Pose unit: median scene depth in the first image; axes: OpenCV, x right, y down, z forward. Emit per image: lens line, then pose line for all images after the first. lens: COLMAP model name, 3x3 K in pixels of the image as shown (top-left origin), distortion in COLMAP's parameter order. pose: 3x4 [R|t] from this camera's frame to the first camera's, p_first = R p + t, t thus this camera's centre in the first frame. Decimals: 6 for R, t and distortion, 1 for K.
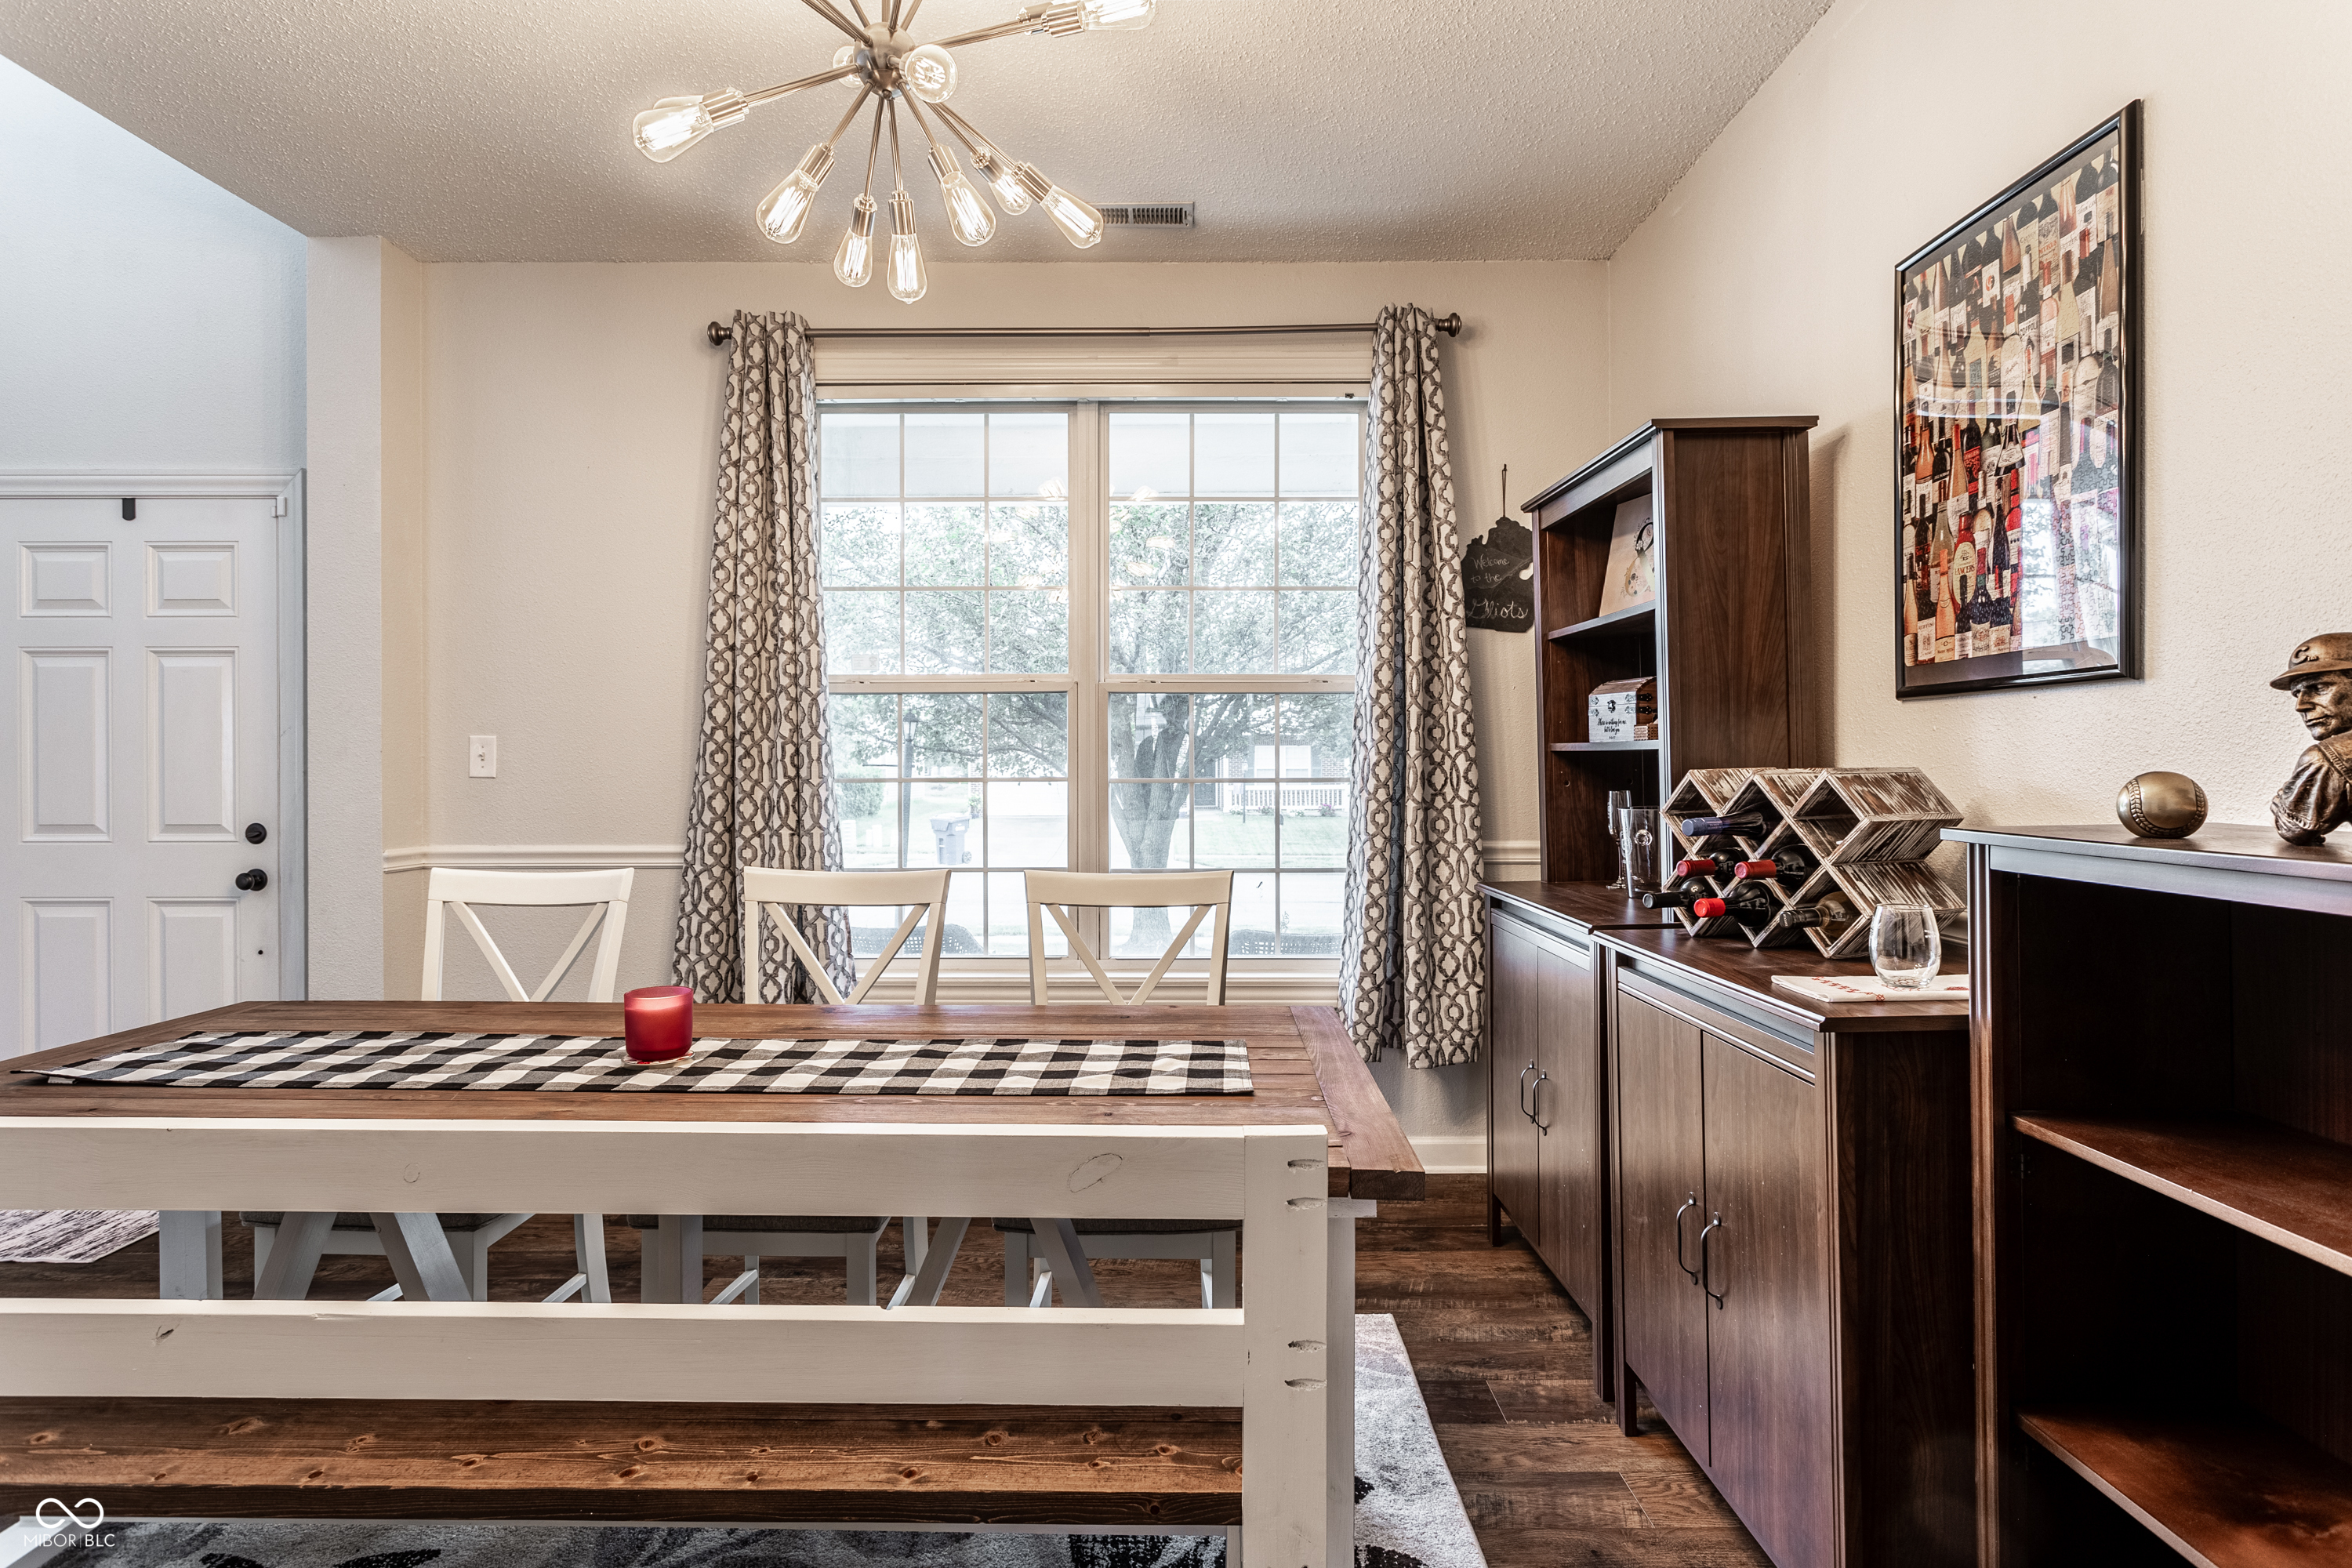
lens RADIAL K [[1194.4, 0, 1167.8], [0, 1194.4, 768.2], [0, 0, 1]] dist [-0.008524, 0.005267]
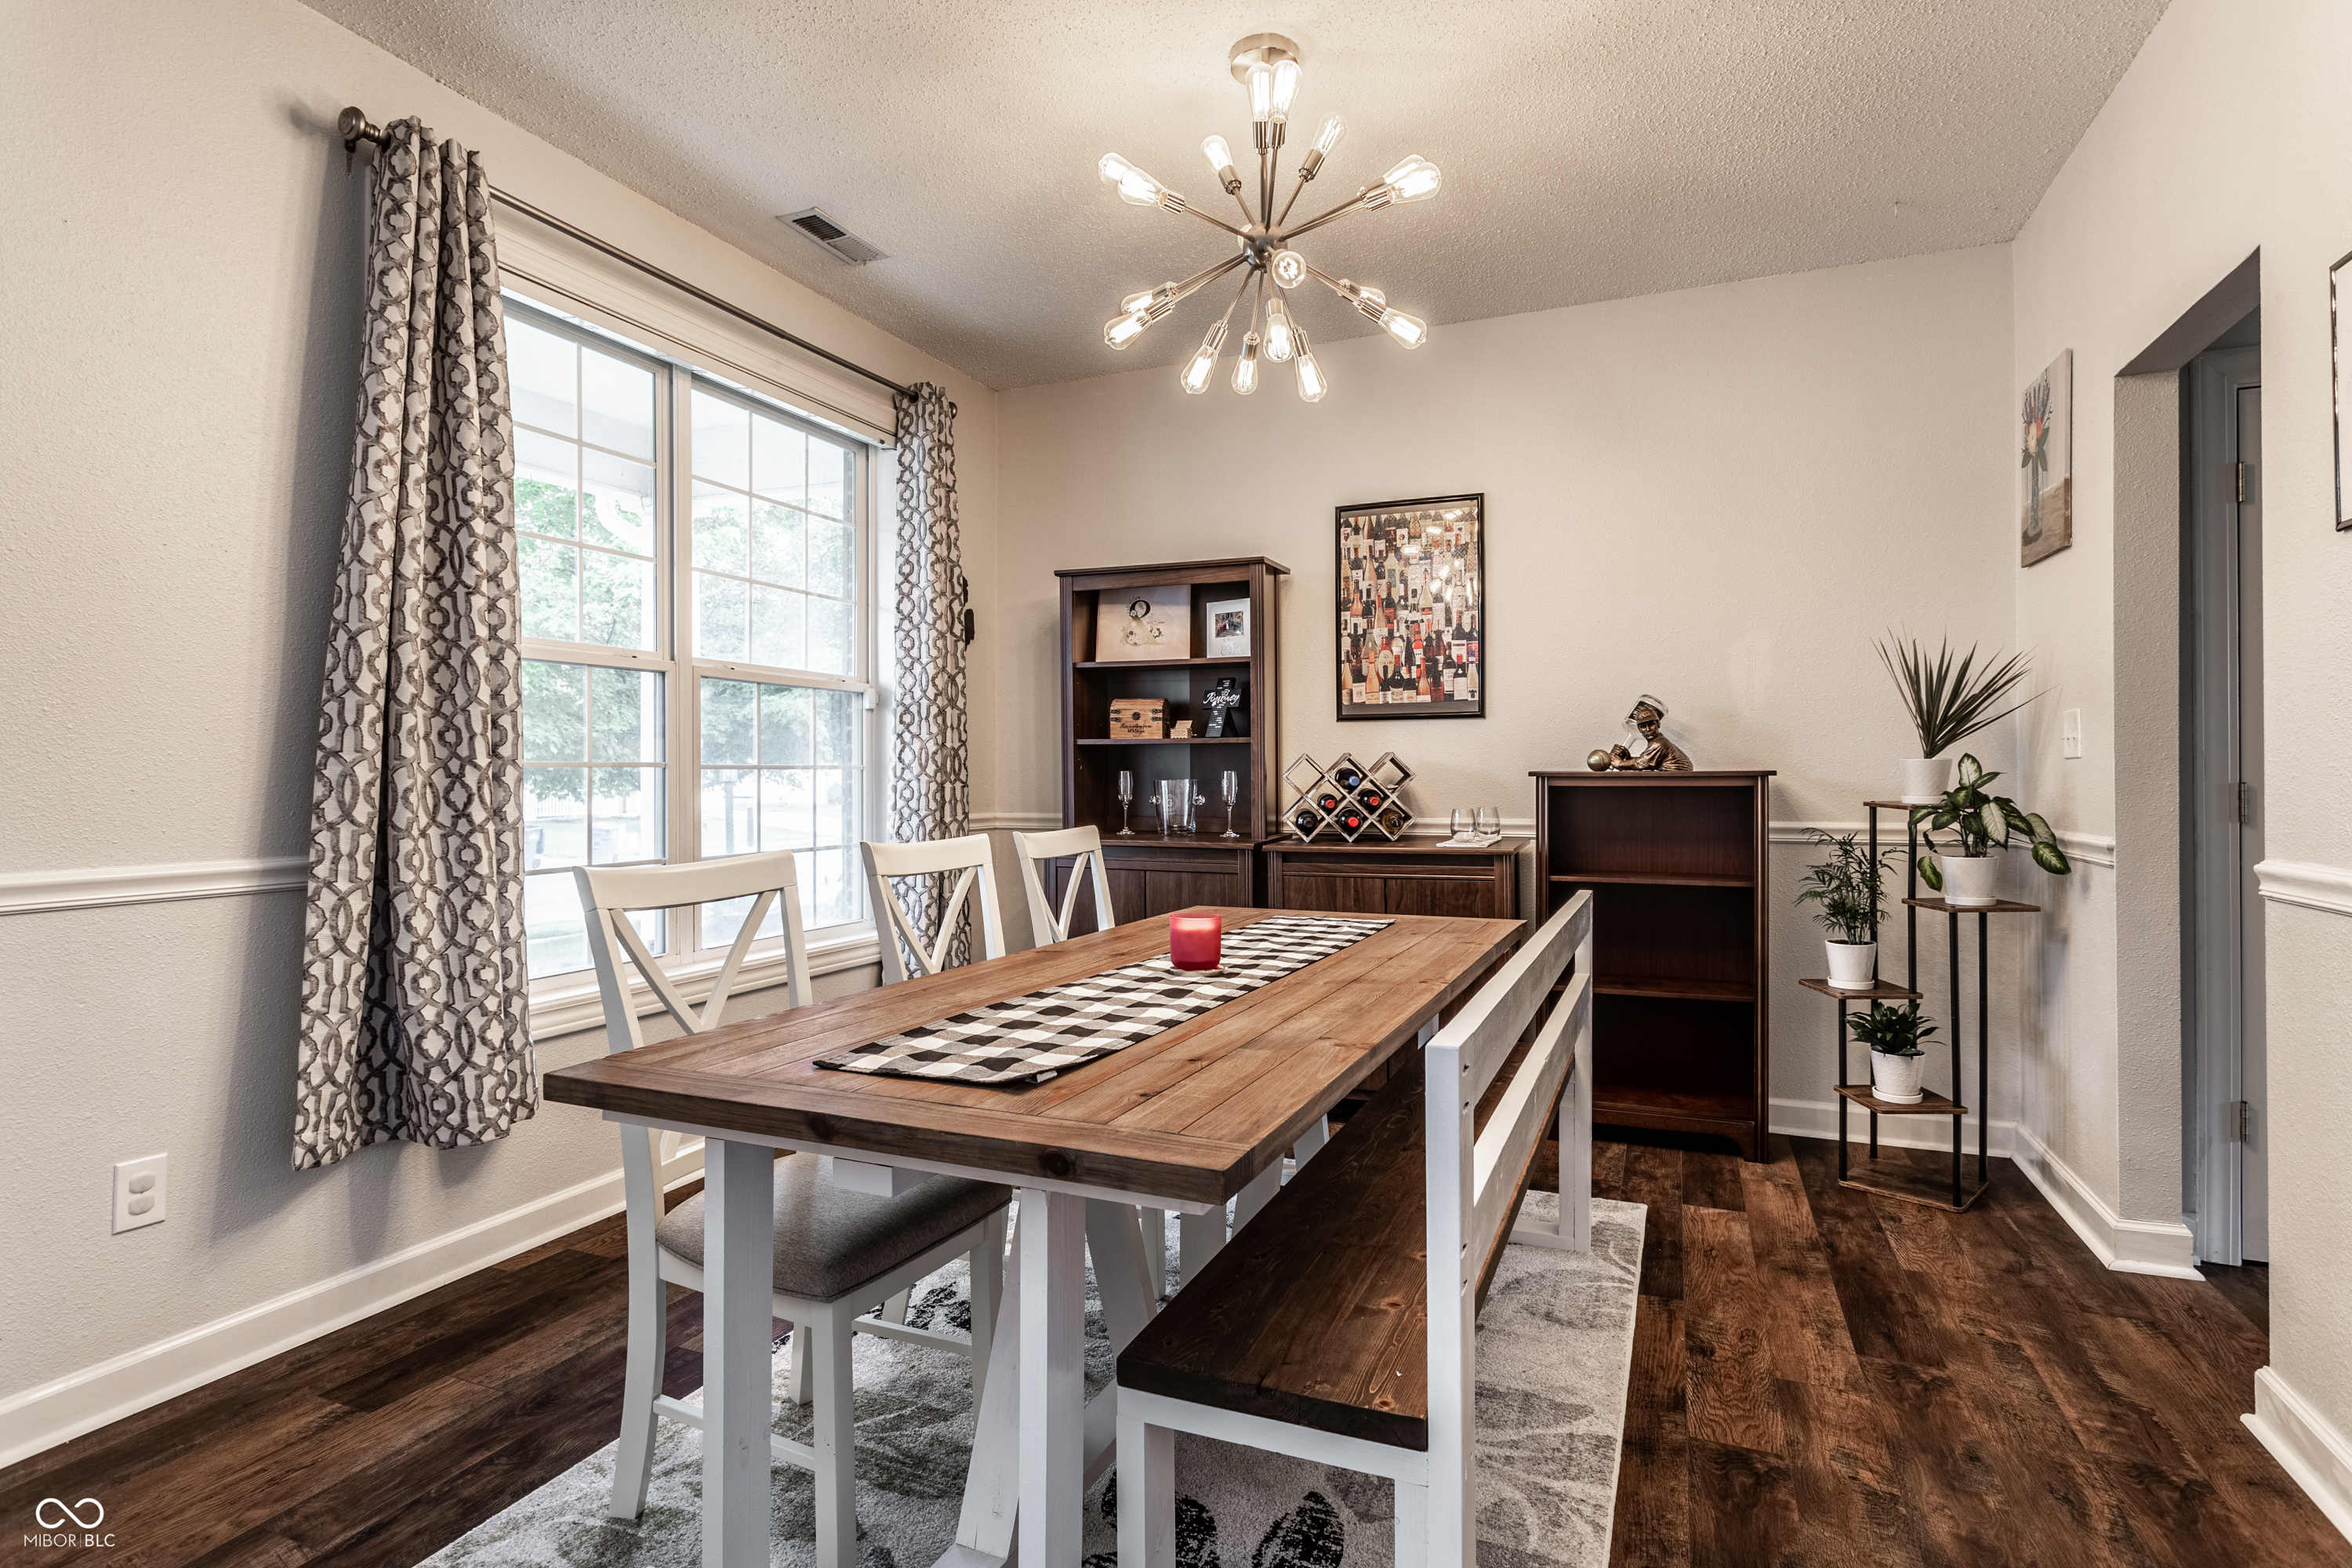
lens RADIAL K [[1194.4, 0, 1207.1], [0, 1194.4, 771.1], [0, 0, 1]] dist [-0.008524, 0.005267]
pose [[0.376598, 0.003678, 0.926369, -1.025677], [0.007638, 0.999946, -0.007075, 0.031068], [-0.926345, 0.009740, 0.376550, 0.333385]]
